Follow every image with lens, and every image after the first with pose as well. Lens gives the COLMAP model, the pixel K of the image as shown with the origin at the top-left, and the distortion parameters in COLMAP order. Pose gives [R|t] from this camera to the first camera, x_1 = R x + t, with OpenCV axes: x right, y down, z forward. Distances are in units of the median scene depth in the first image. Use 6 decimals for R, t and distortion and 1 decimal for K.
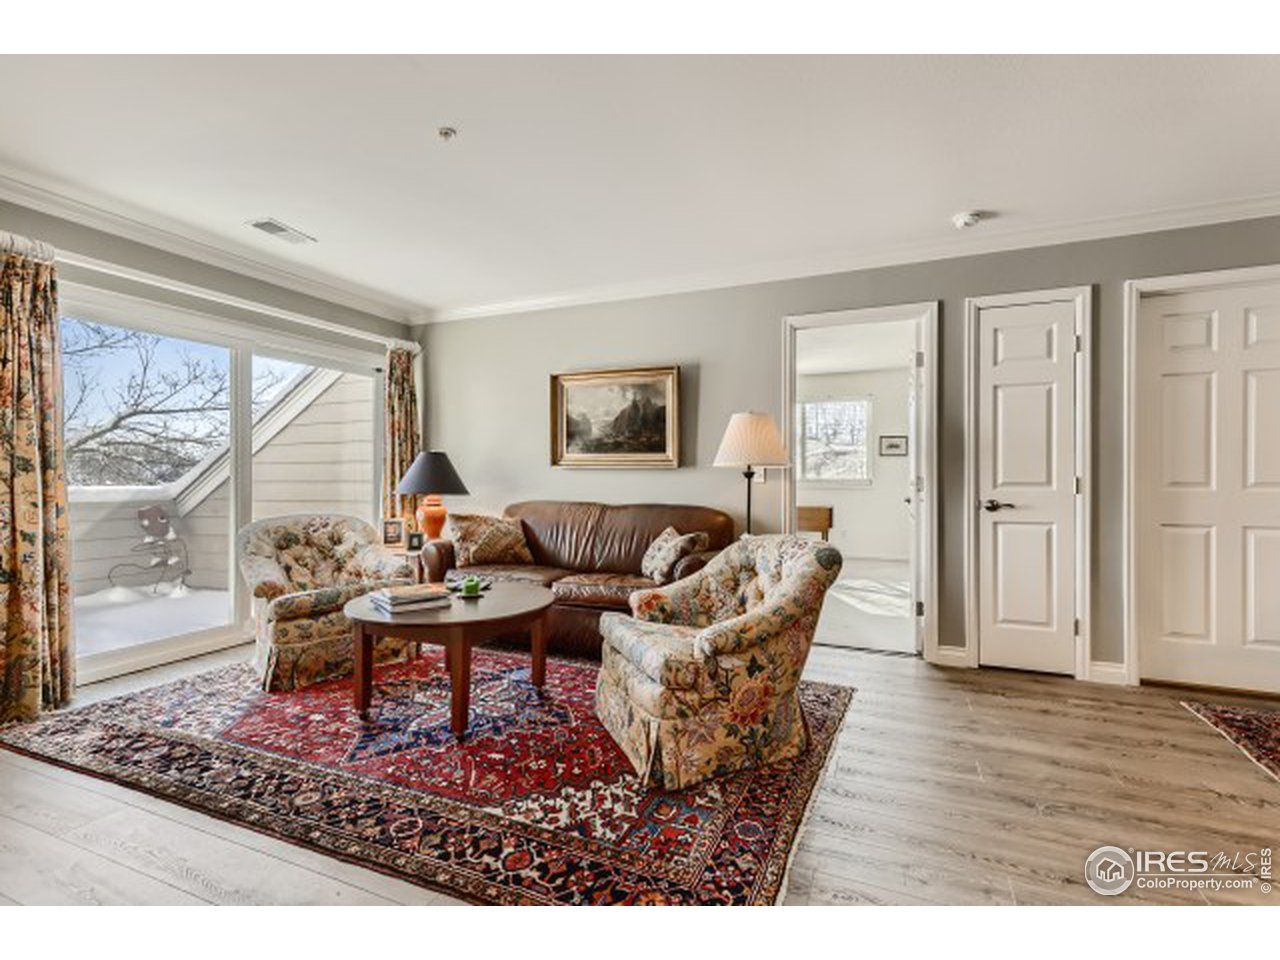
lens RADIAL K [[594.1, 0, 642.5], [0, 594.1, 468.4], [0, 0, 1]] dist [0.014452, 0.000108]
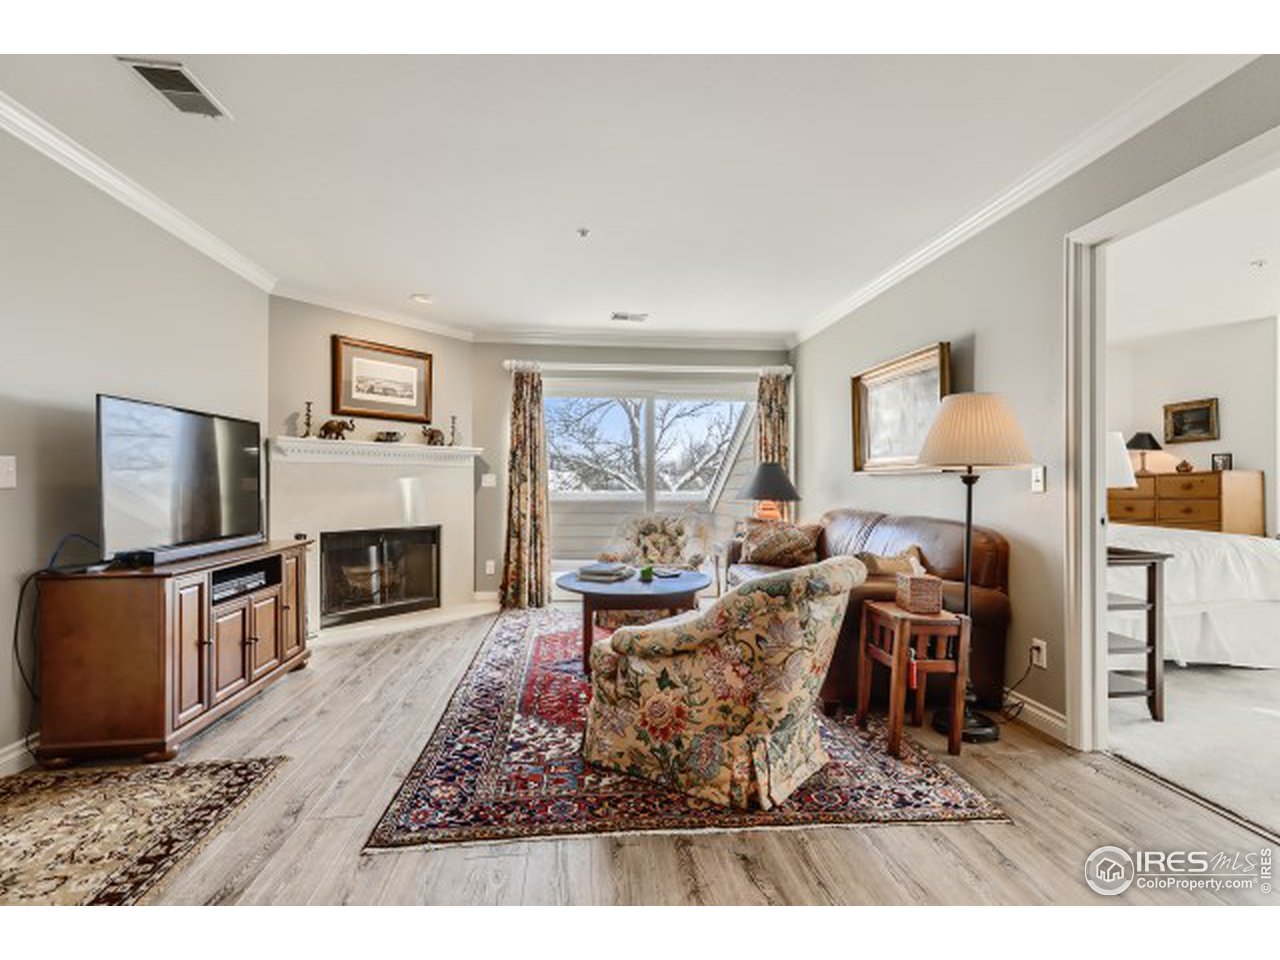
lens RADIAL K [[580.6, 0, 651.6], [0, 580.6, 474.4], [0, 0, 1]] dist [0.011528, 0.000076]
pose [[0.496606, -0.017929, -0.867791, 0.814094], [0.012302, 0.999832, -0.013617, 0.011994], [0.867889, -0.003913, 0.496743, 0.425658]]
